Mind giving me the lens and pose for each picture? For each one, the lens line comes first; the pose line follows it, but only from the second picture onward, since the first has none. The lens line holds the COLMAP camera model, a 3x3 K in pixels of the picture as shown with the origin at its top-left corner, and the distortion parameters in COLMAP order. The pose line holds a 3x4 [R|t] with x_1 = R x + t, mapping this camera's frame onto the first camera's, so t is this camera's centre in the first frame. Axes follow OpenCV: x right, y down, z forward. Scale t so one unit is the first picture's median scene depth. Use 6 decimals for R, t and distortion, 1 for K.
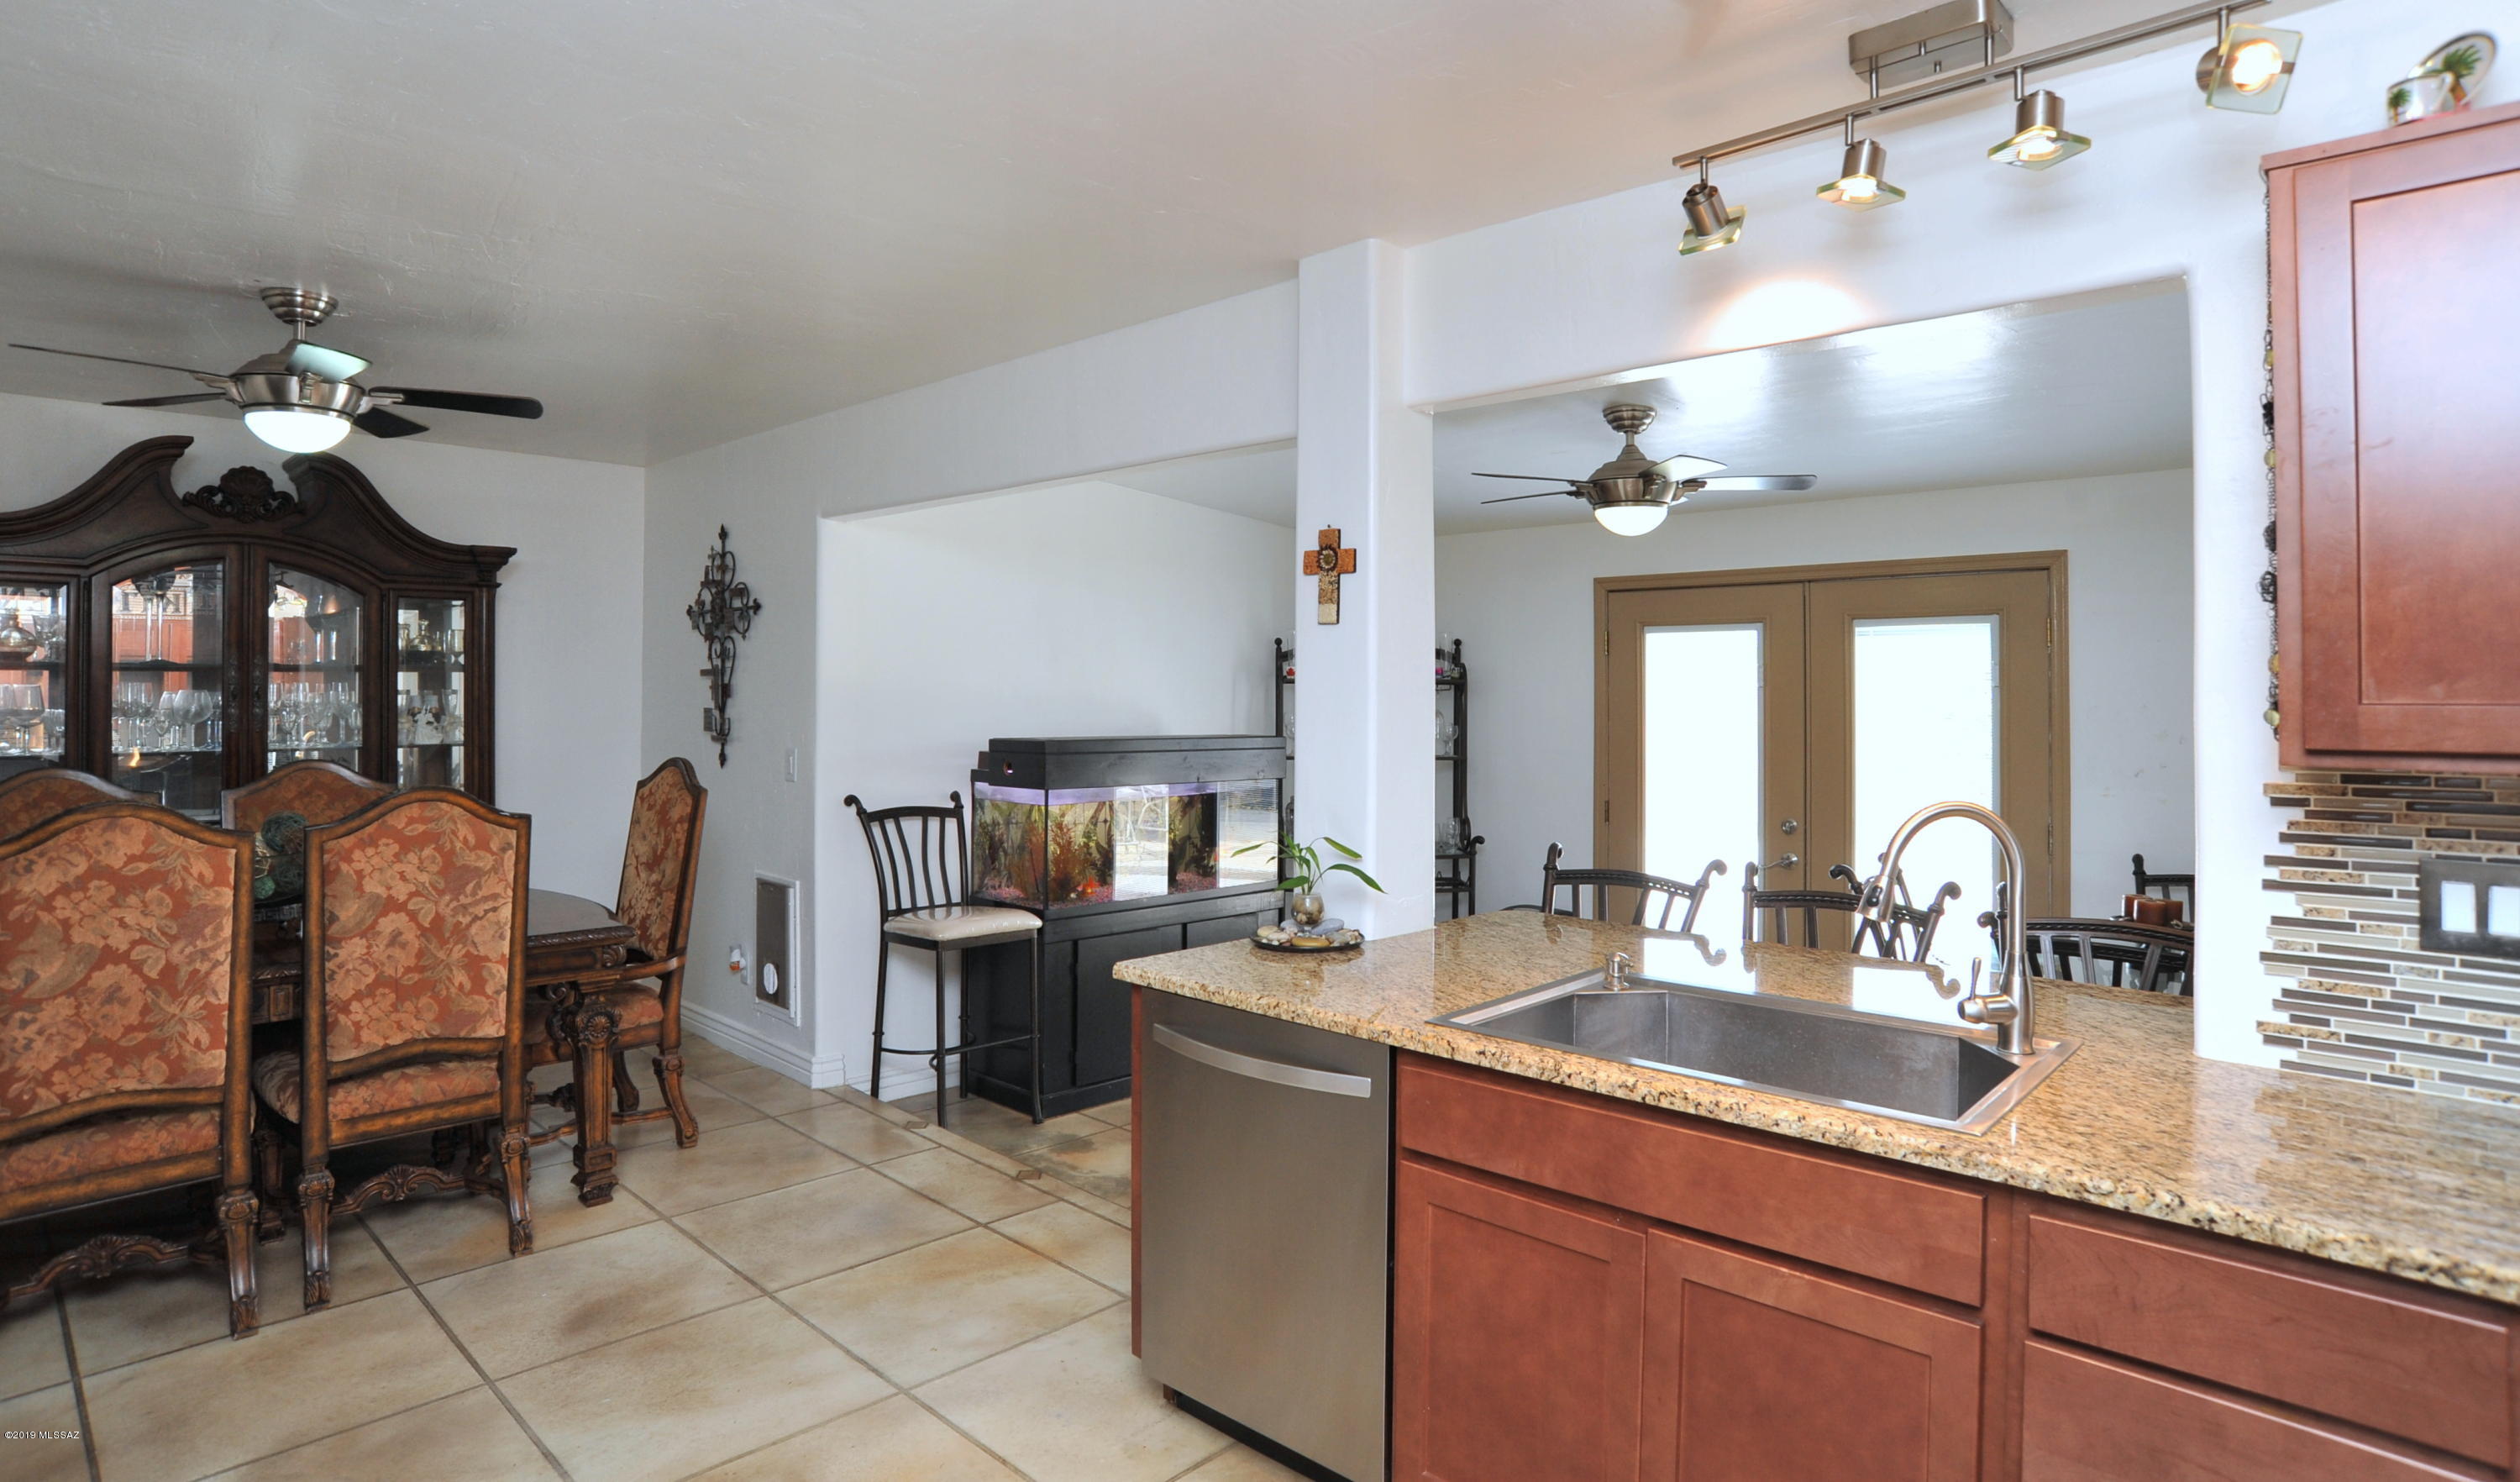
lens RADIAL K [[1349.6, 0, 1253.3], [0, 1349.6, 673.7], [0, 0, 1]] dist [-0.105384, 0.051325]
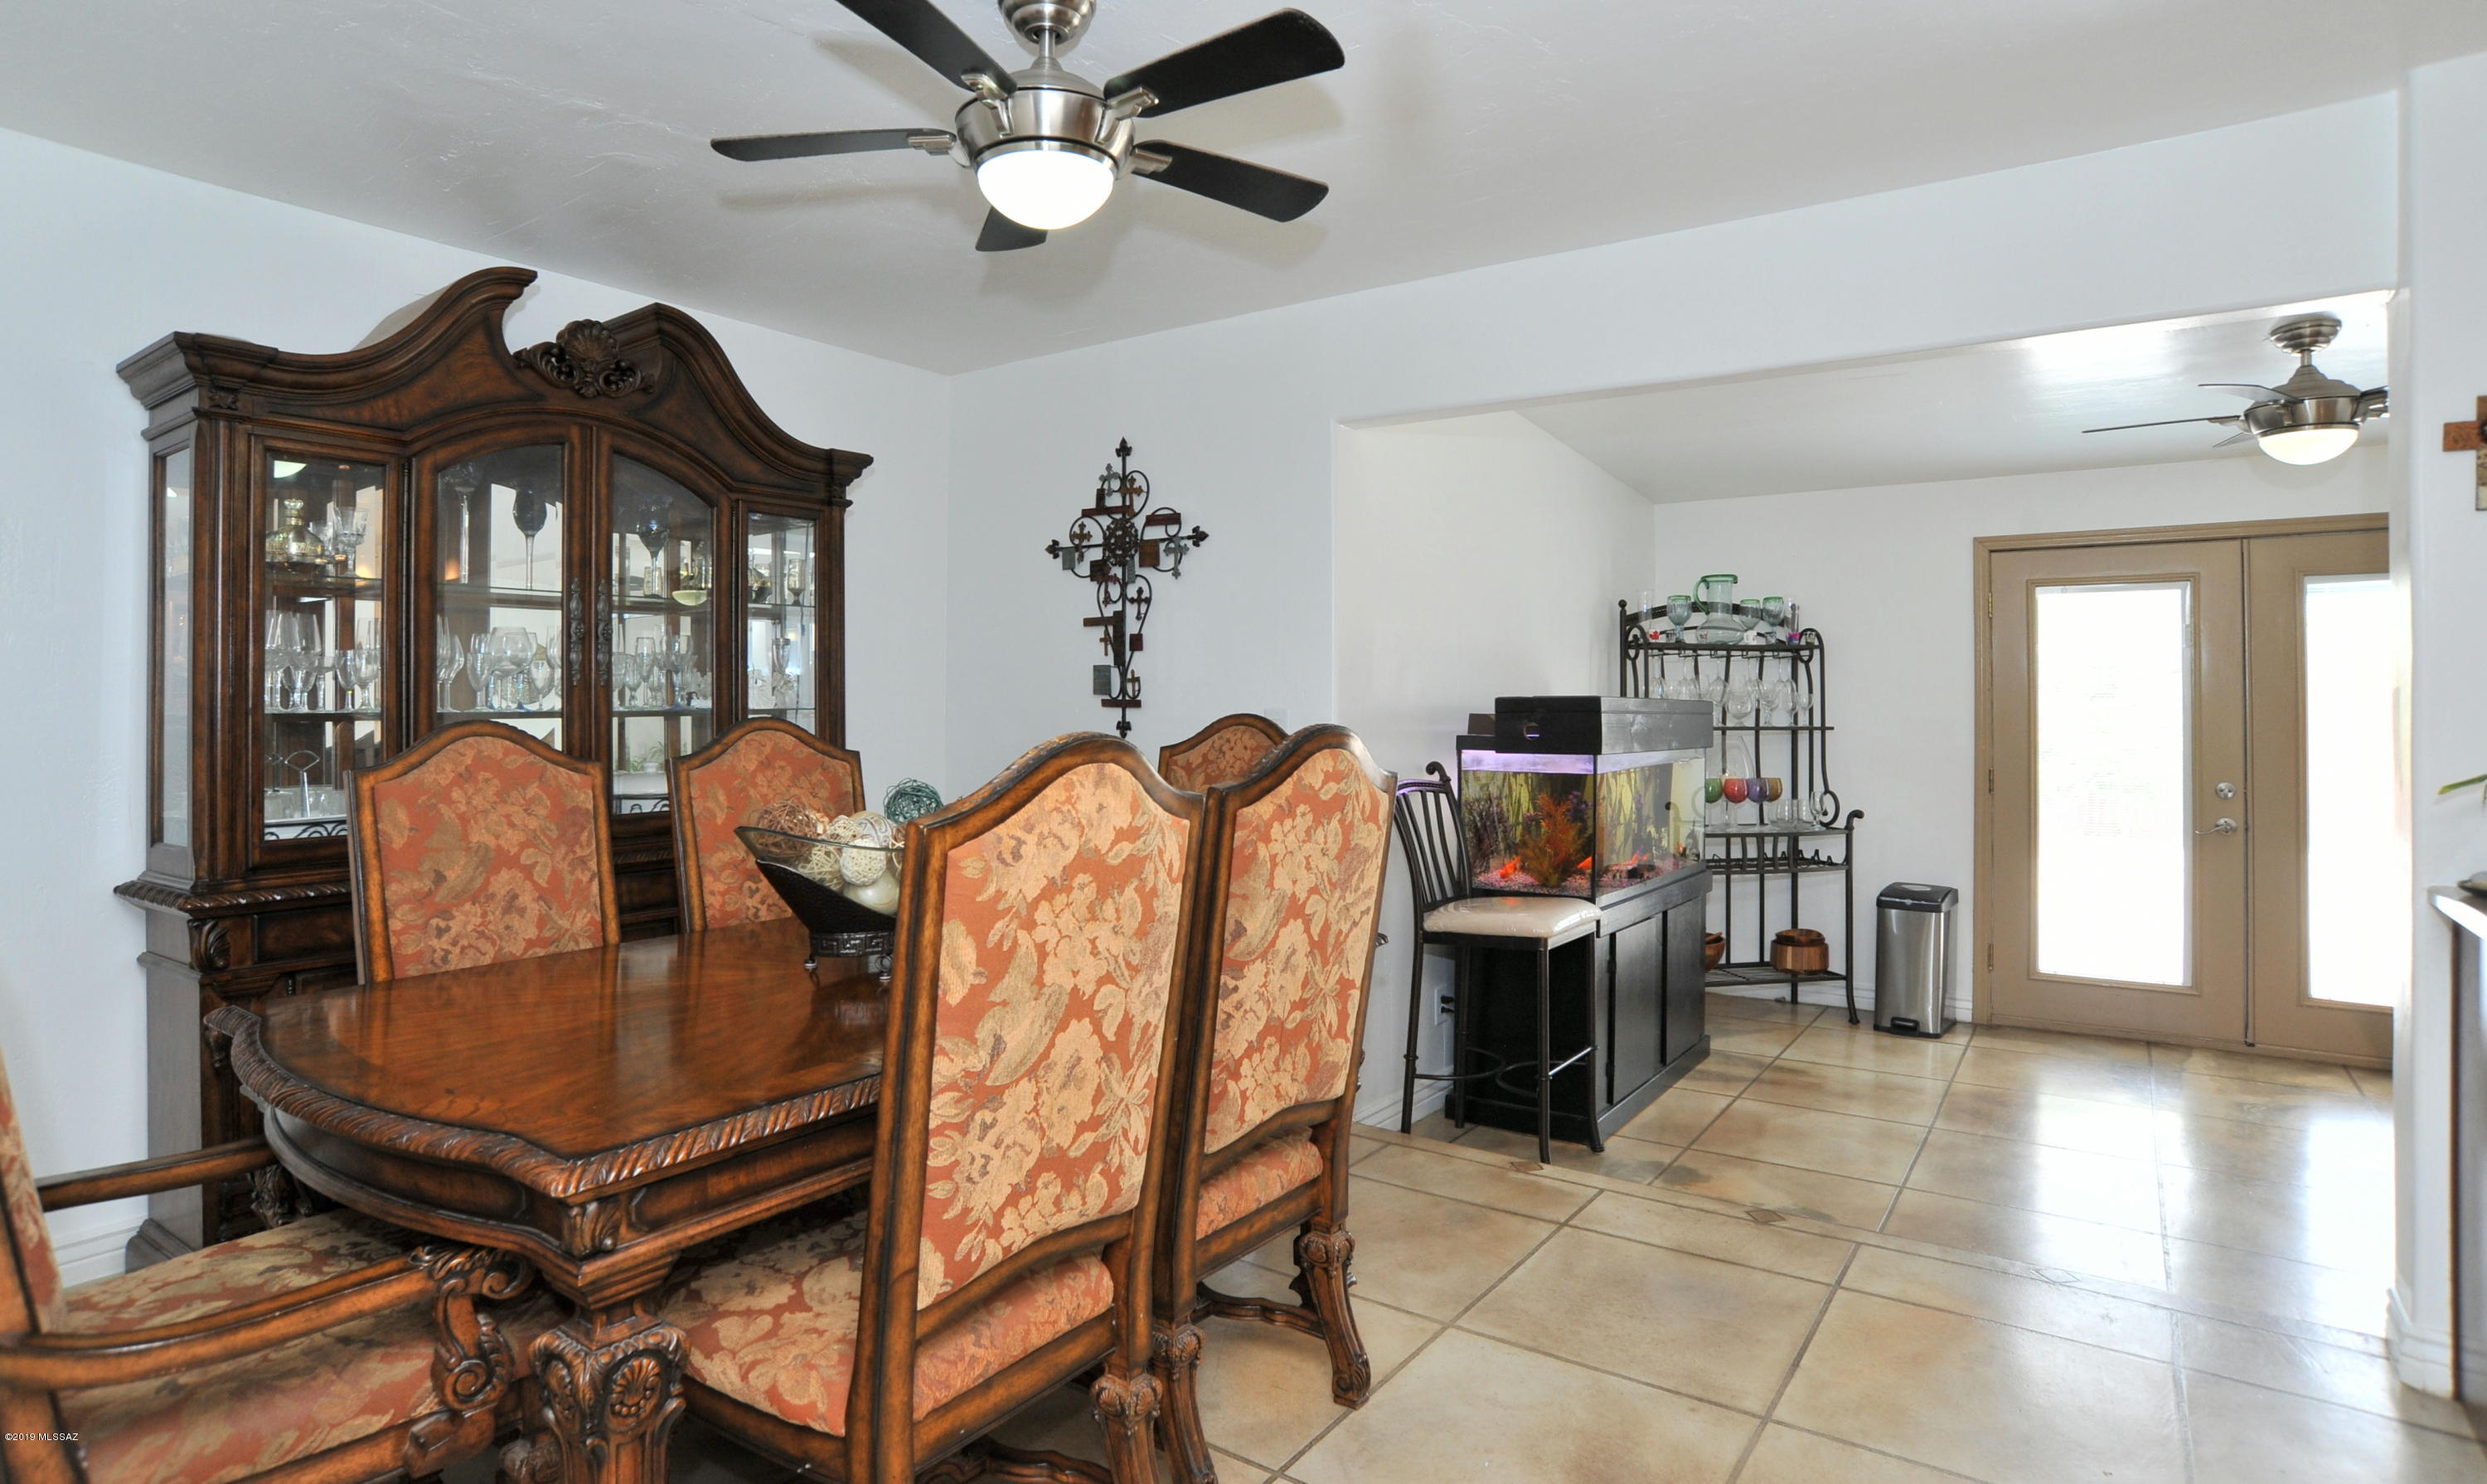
lens RADIAL K [[1314.8, 0, 1238.4], [0, 1314.8, 679.5], [0, 0, 1]] dist [-0.116625, 0.070275]
pose [[0.989011, 0.000092, 0.147841, -0.696389], [0.000511, 0.999992, -0.004041, 0.059019], [-0.147840, 0.004072, 0.989003, 0.315316]]
